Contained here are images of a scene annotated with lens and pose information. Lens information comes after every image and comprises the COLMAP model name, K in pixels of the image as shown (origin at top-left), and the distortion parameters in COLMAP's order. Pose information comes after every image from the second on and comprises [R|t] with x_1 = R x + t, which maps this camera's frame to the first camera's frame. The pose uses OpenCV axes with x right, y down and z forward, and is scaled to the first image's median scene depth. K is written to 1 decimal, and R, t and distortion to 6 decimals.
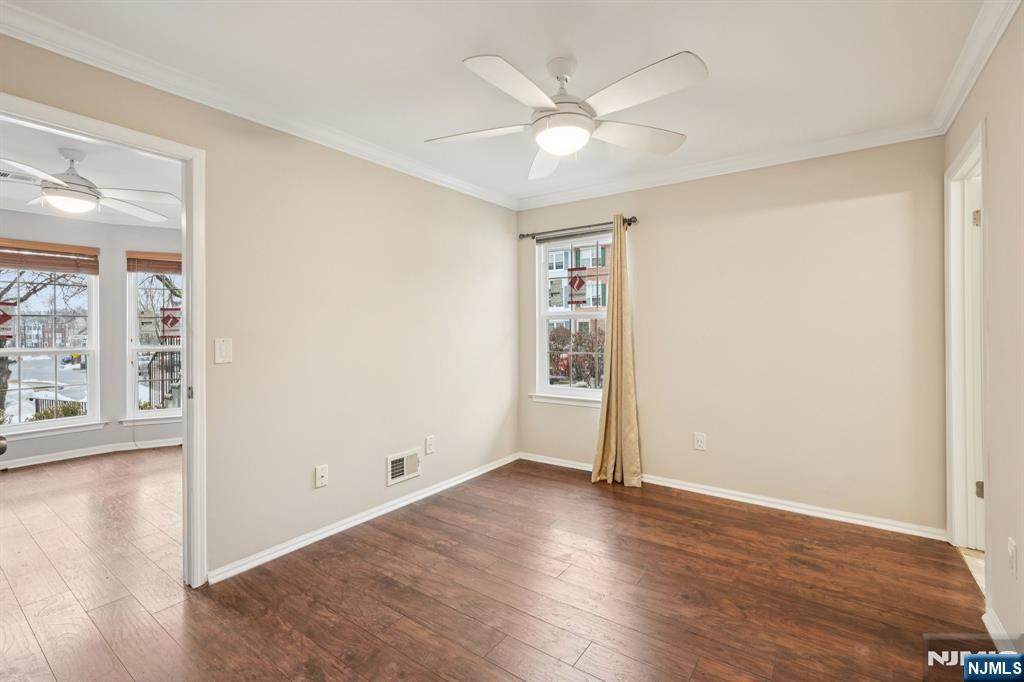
lens RADIAL K [[452.9, 0, 505.5], [0, 452.9, 329.5], [0, 0, 1]] dist [-0.016713, 0.009196]
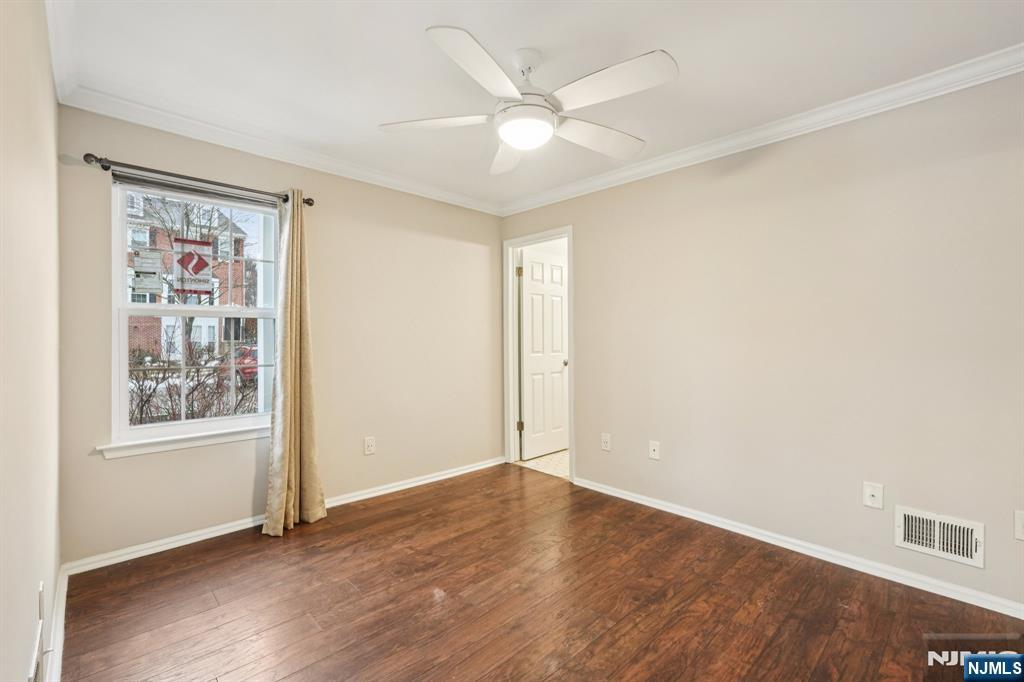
lens RADIAL K [[452.9, 0, 508.2], [0, 452.9, 342.0], [0, 0, 1]] dist [-0.016713, 0.009196]
pose [[0.183512, -0.007048, 0.982992, -0.588413], [0.000296, 0.999975, 0.007115, 0.012734], [-0.983017, -0.001014, 0.183510, 0.610354]]
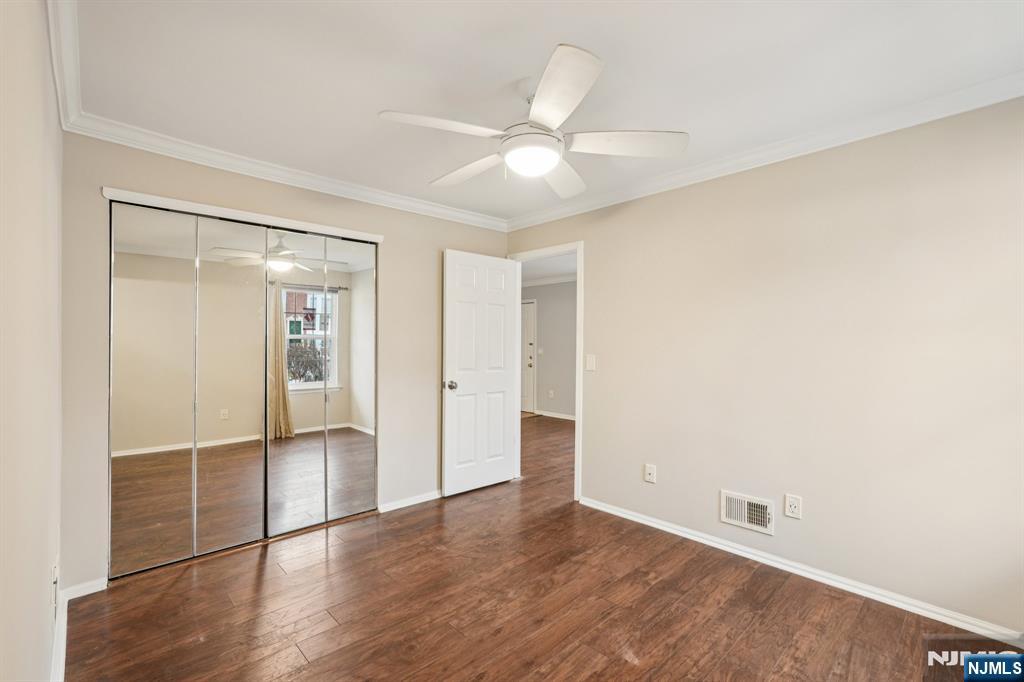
lens RADIAL K [[452.9, 0, 511.8], [0, 452.9, 342.1], [0, 0, 1]] dist [-0.016713, 0.009196]
pose [[-0.178990, 0.005536, -0.983835, 0.776049], [-0.002880, 0.999977, 0.006151, -0.024605], [0.983847, 0.003935, -0.178970, 0.802719]]
